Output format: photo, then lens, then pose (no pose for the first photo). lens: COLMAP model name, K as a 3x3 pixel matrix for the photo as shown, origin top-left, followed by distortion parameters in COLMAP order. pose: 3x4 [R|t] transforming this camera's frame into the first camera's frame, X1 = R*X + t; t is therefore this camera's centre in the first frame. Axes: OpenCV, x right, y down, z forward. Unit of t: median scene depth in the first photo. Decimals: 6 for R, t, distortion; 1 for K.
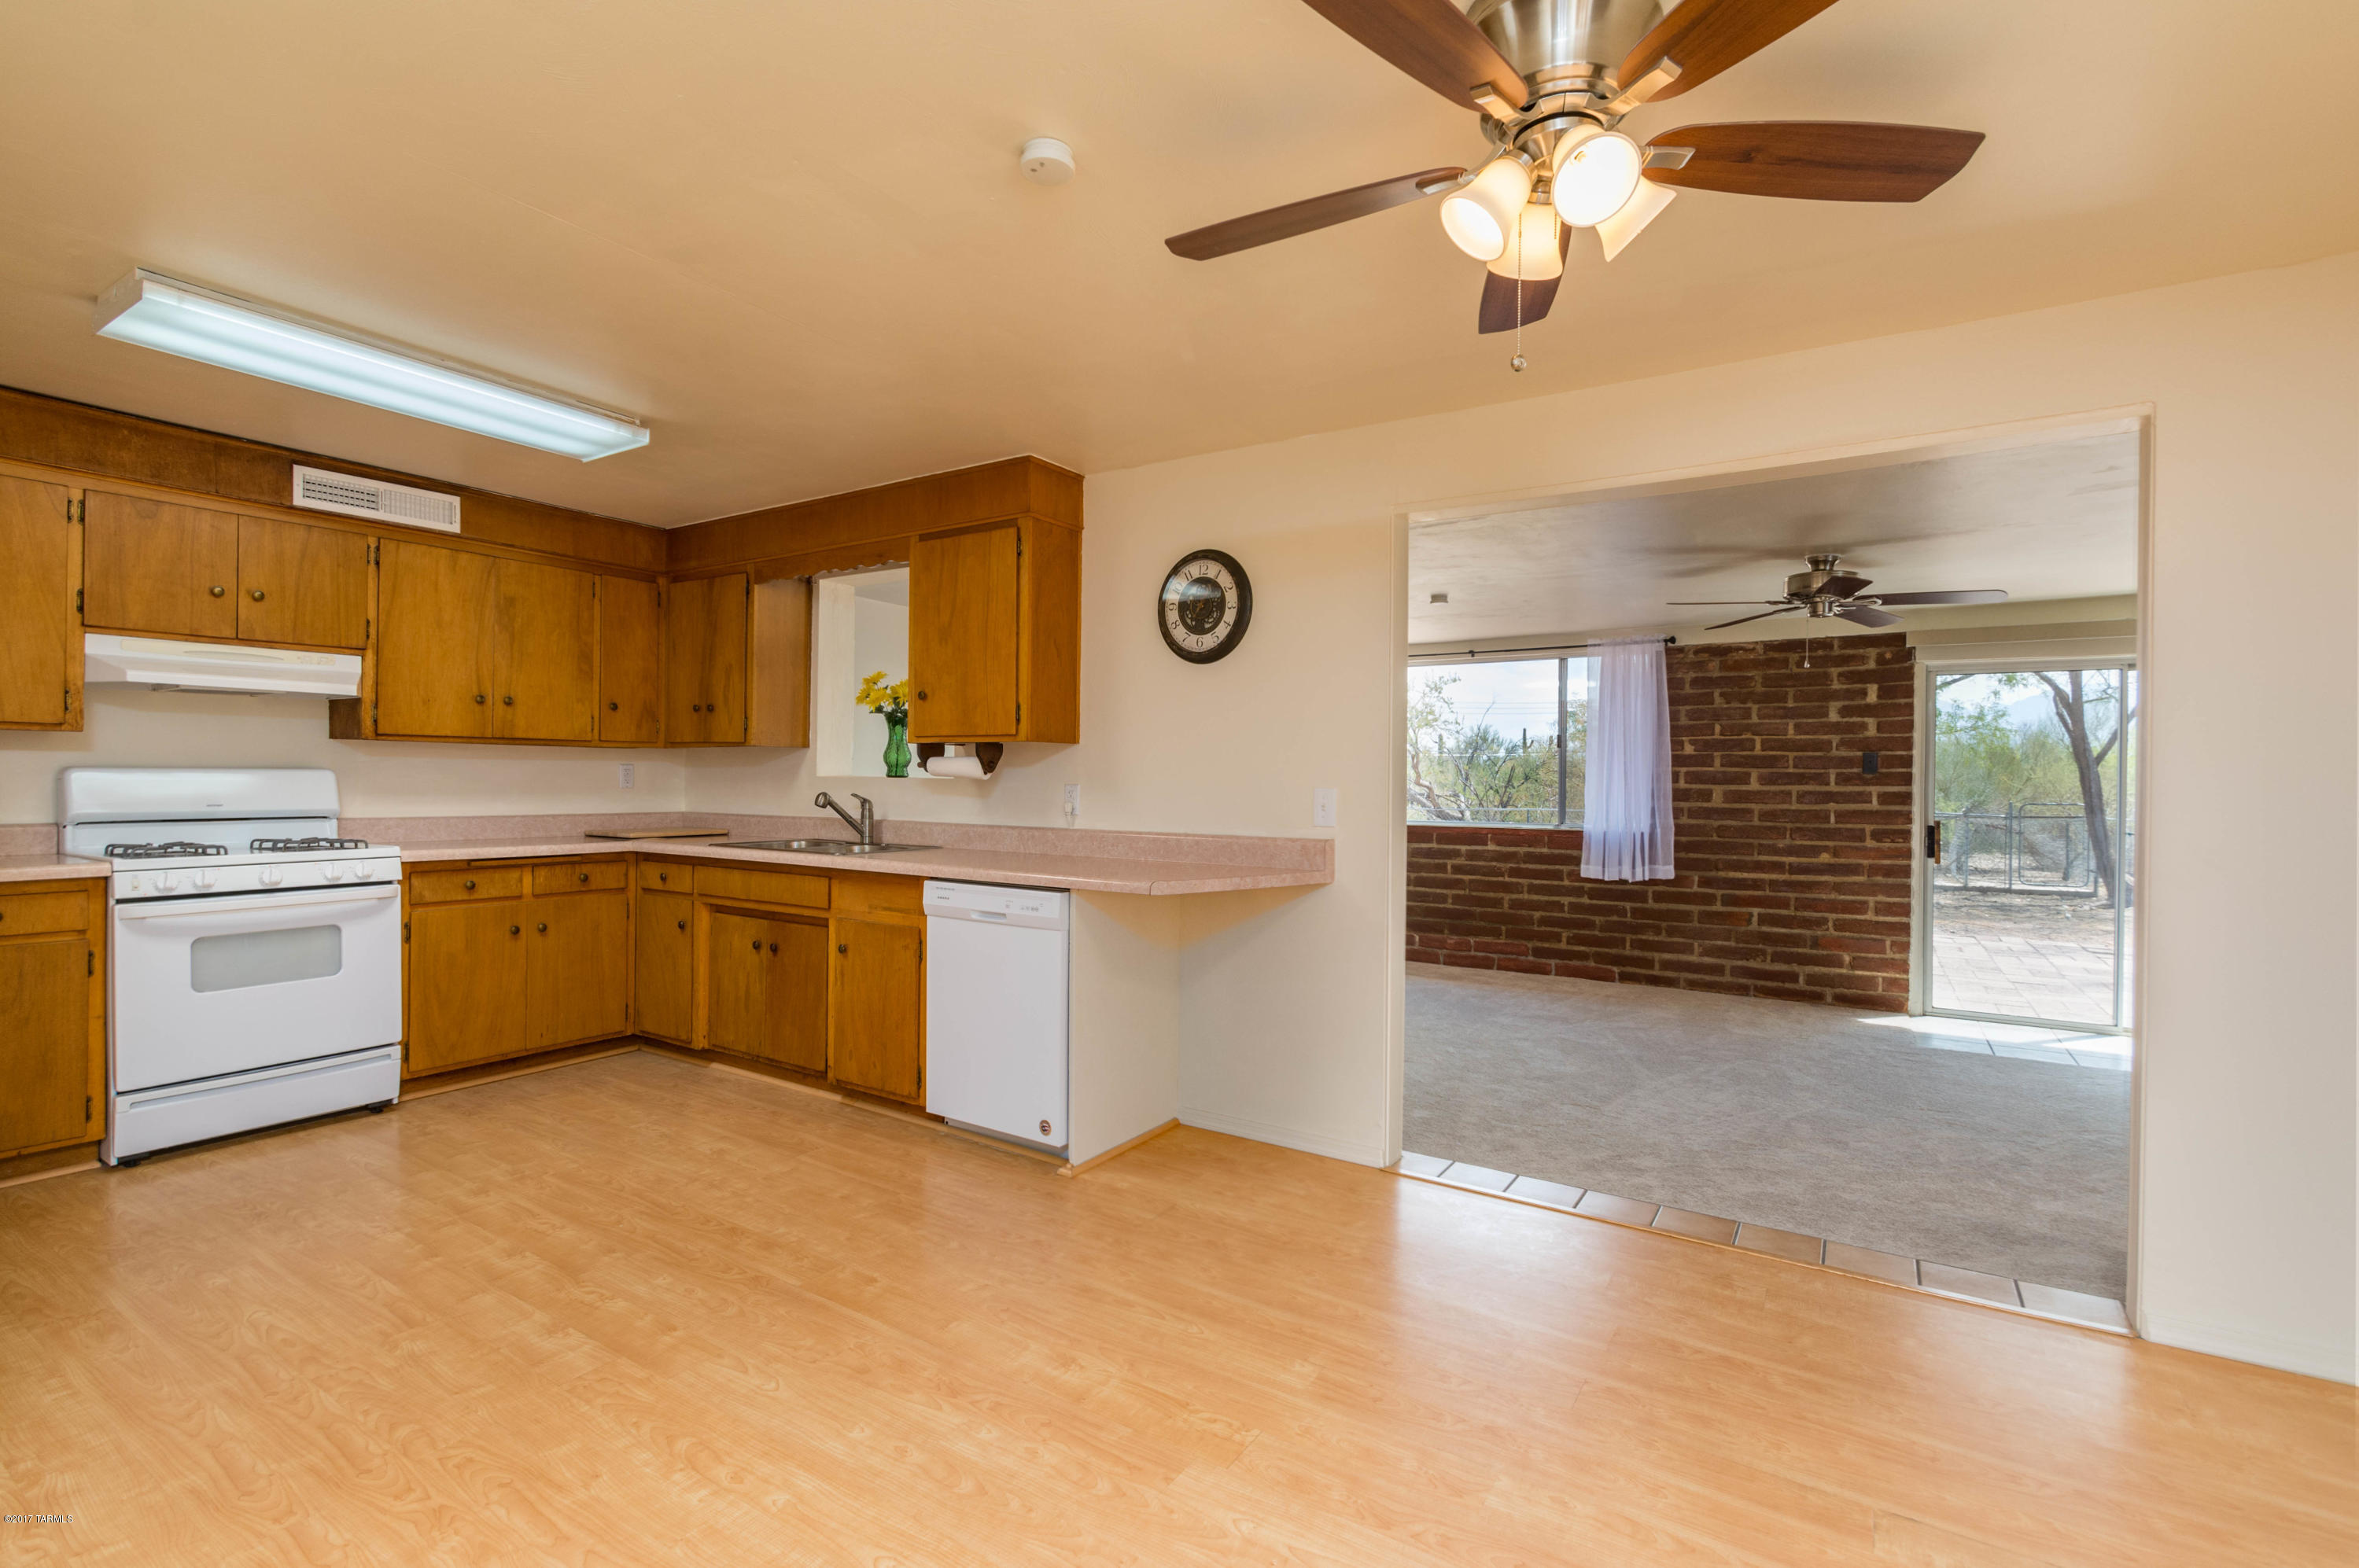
lens RADIAL K [[1050.8, 0, 1167.0], [0, 1050.8, 781.5], [0, 0, 1]] dist [0.000029, 0.000054]
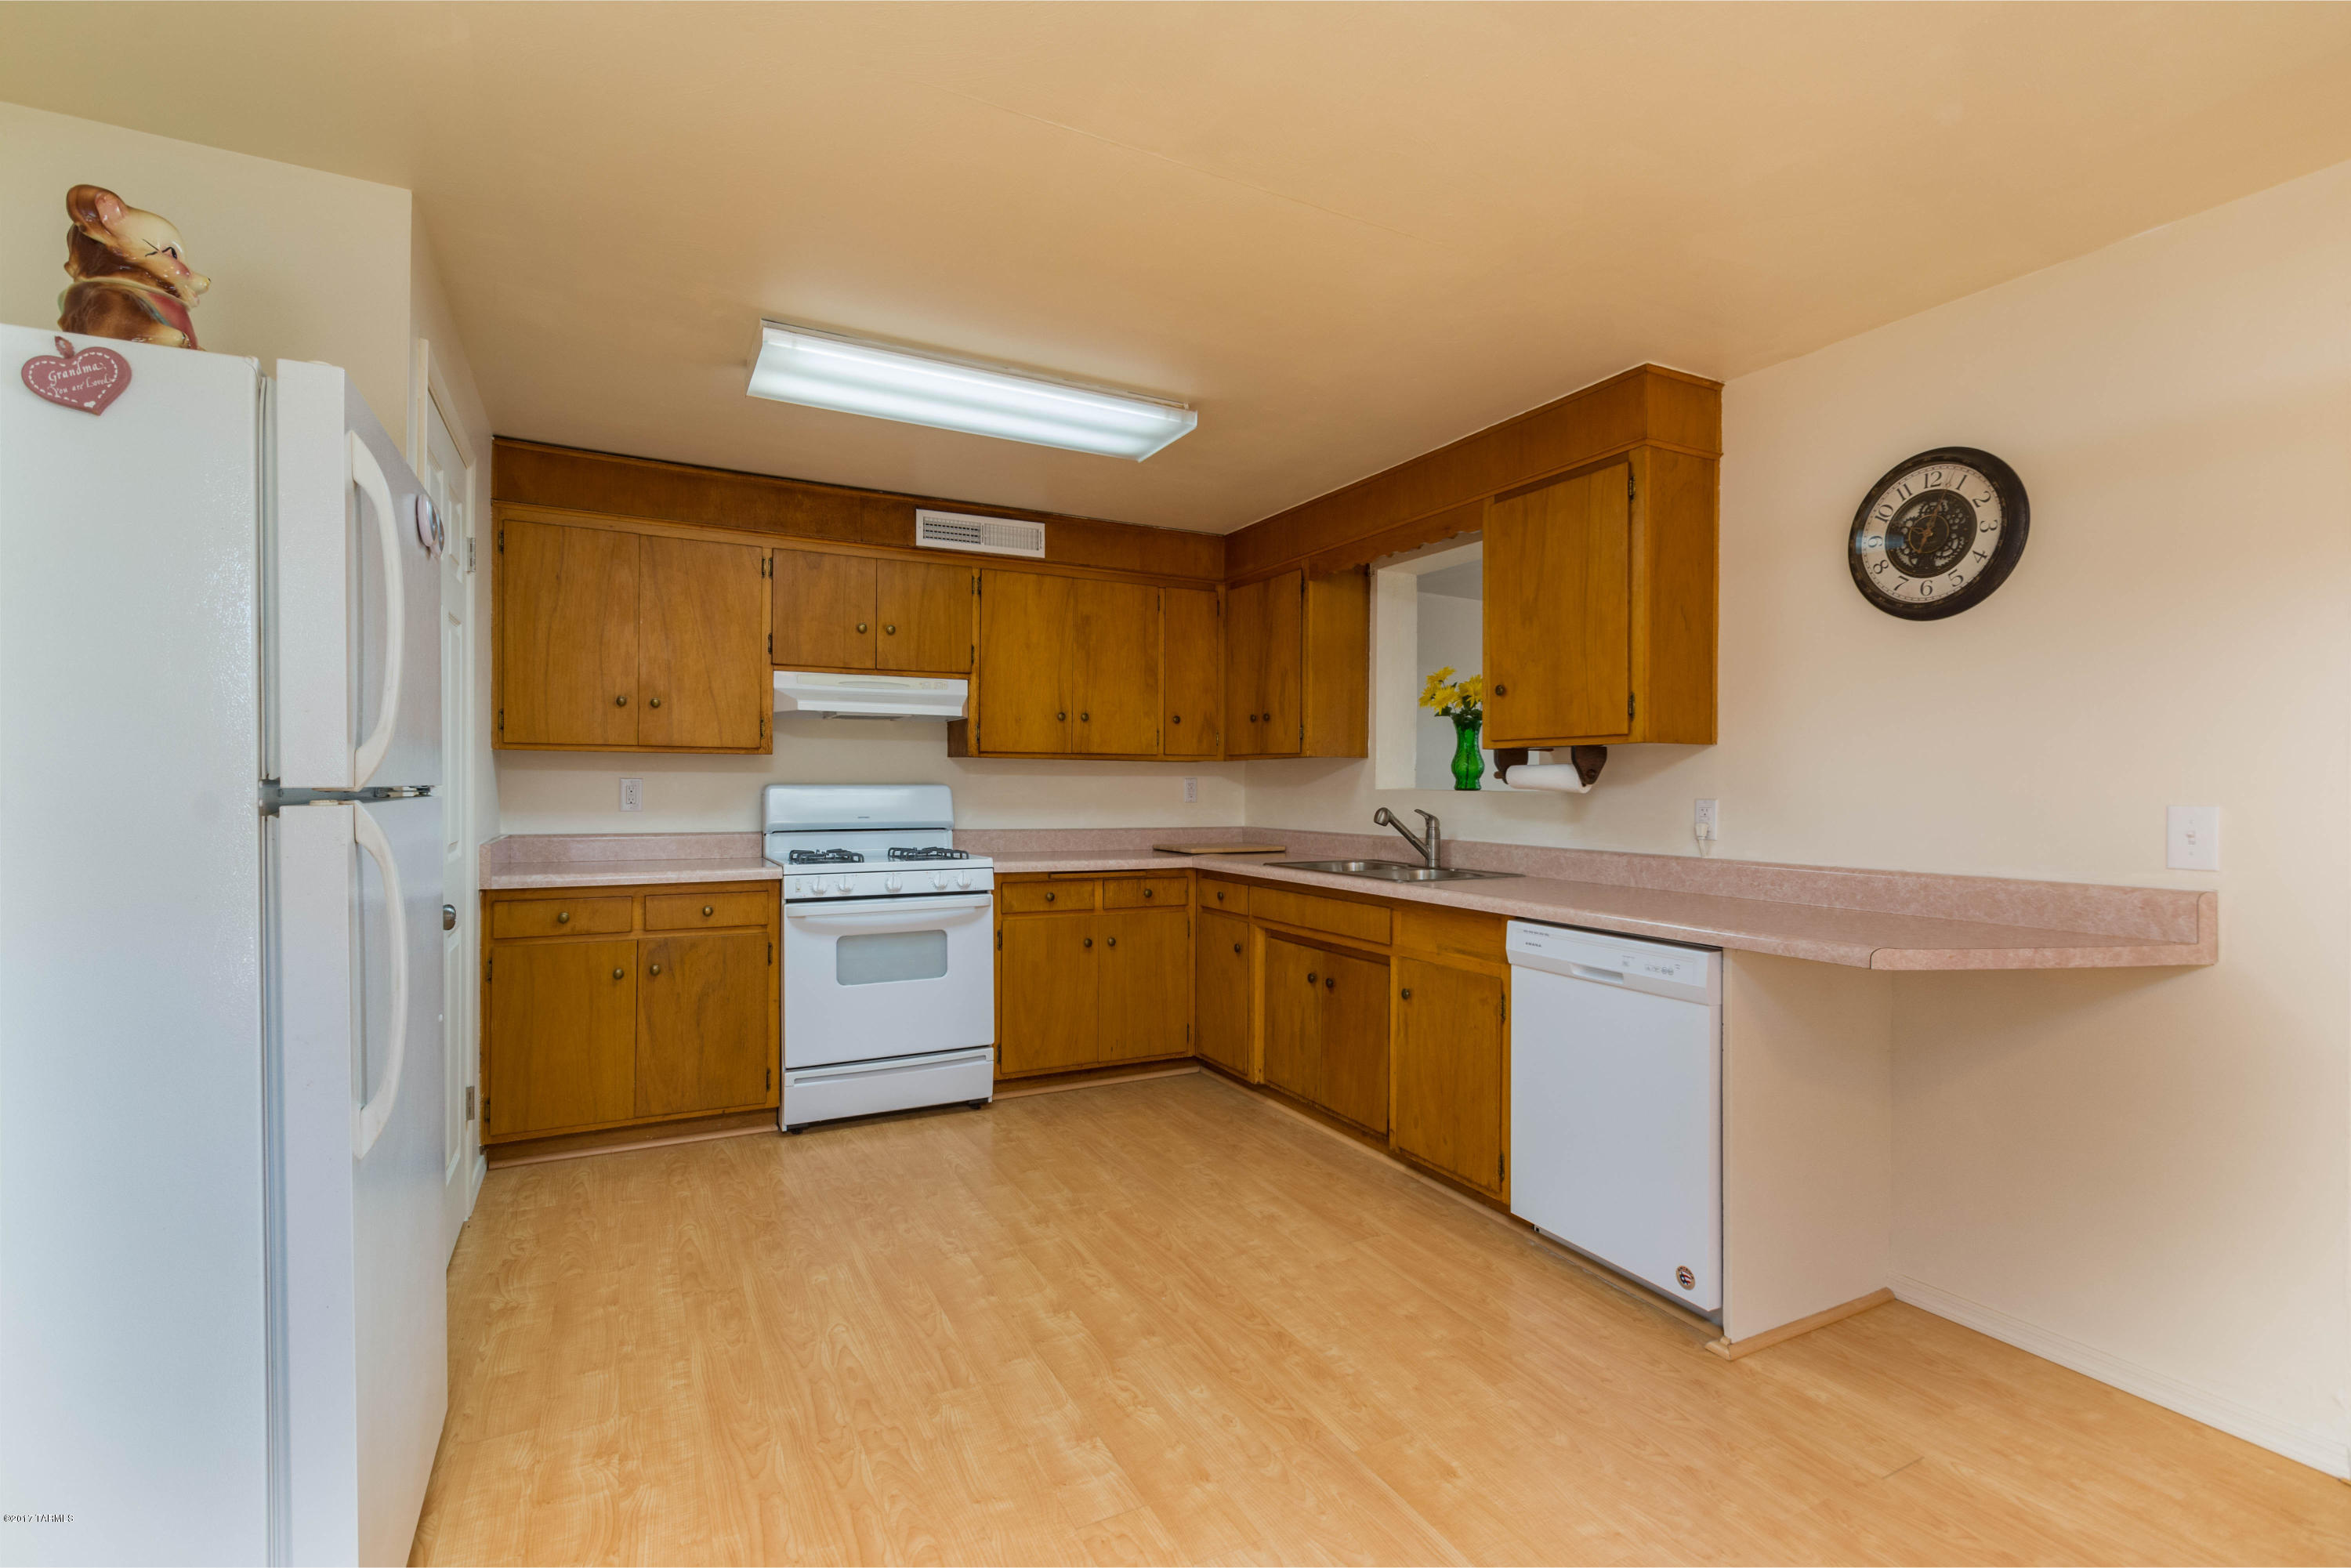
lens RADIAL K [[1047.3, 0, 1164.9], [0, 1047.3, 789.9], [0, 0, 1]] dist [0.000029, 0.000054]
pose [[0.867445, -0.004215, -0.497515, -0.060470], [0.002272, 0.999987, -0.004511, -0.001350], [0.497528, 0.002783, 0.867443, 0.181984]]
